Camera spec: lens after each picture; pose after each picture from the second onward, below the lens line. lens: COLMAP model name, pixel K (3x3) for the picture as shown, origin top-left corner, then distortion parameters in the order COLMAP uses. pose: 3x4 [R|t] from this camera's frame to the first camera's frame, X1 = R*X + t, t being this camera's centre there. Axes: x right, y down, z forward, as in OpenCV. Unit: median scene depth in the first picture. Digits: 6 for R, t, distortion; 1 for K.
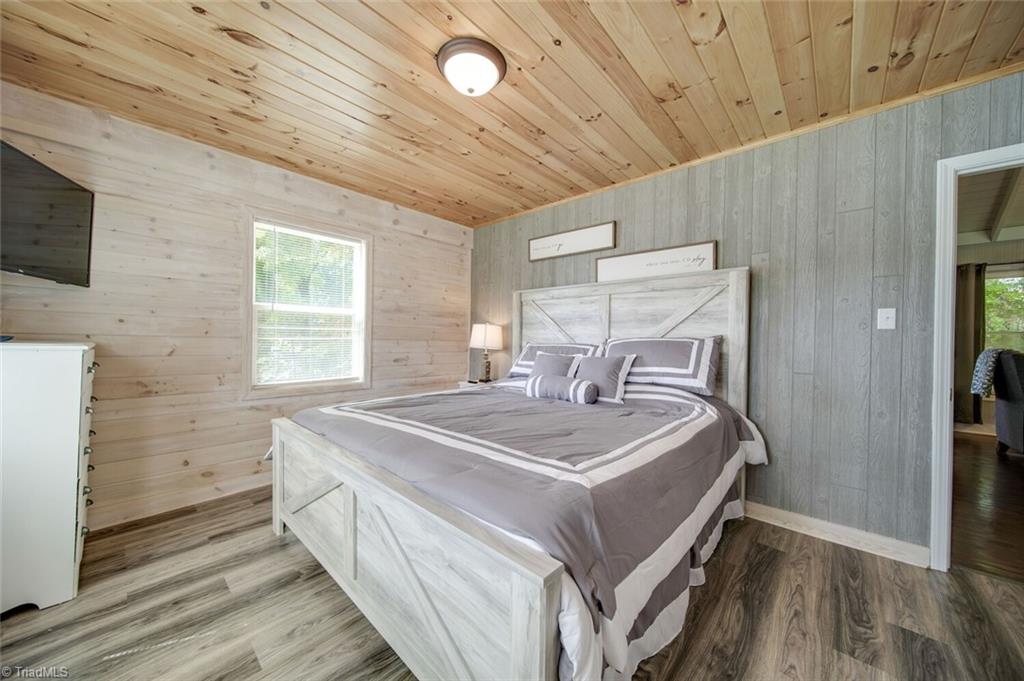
lens RADIAL K [[358.4, 0, 514.2], [0, 358.4, 340.5], [0, 0, 1]] dist [-0.000997, -0.000518]
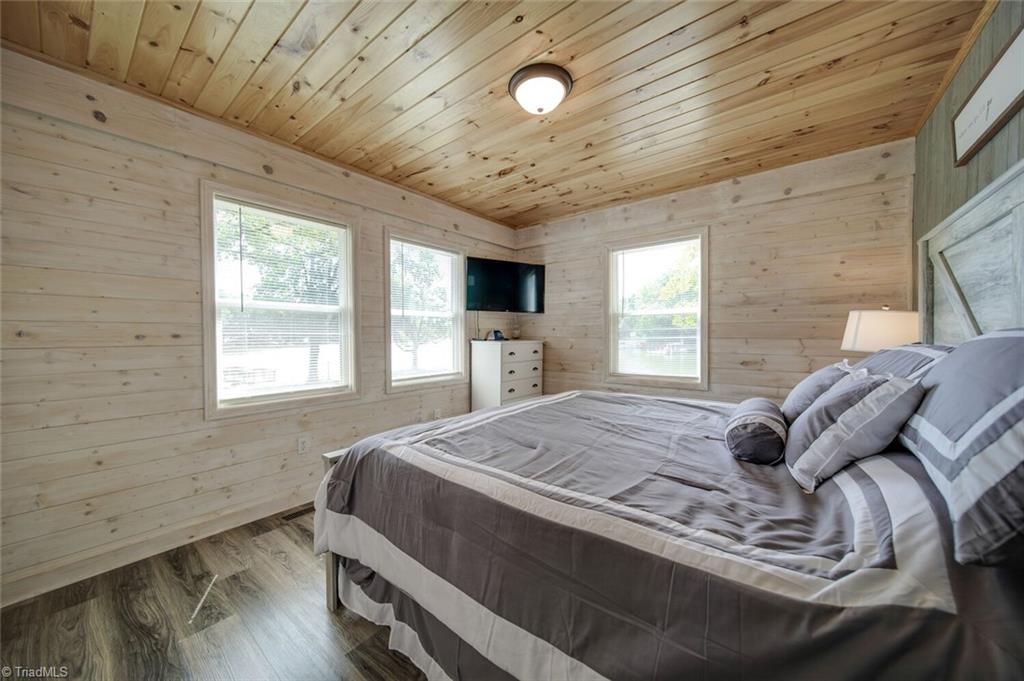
lens RADIAL K [[358.4, 0, 514.2], [0, 358.4, 340.5], [0, 0, 1]] dist [-0.000997, -0.000518]
pose [[0.068908, 0.001136, -0.997622, 0.527183], [0.003399, 0.999993, 0.001373, -0.000136], [0.997617, -0.003486, 0.068904, 0.463497]]
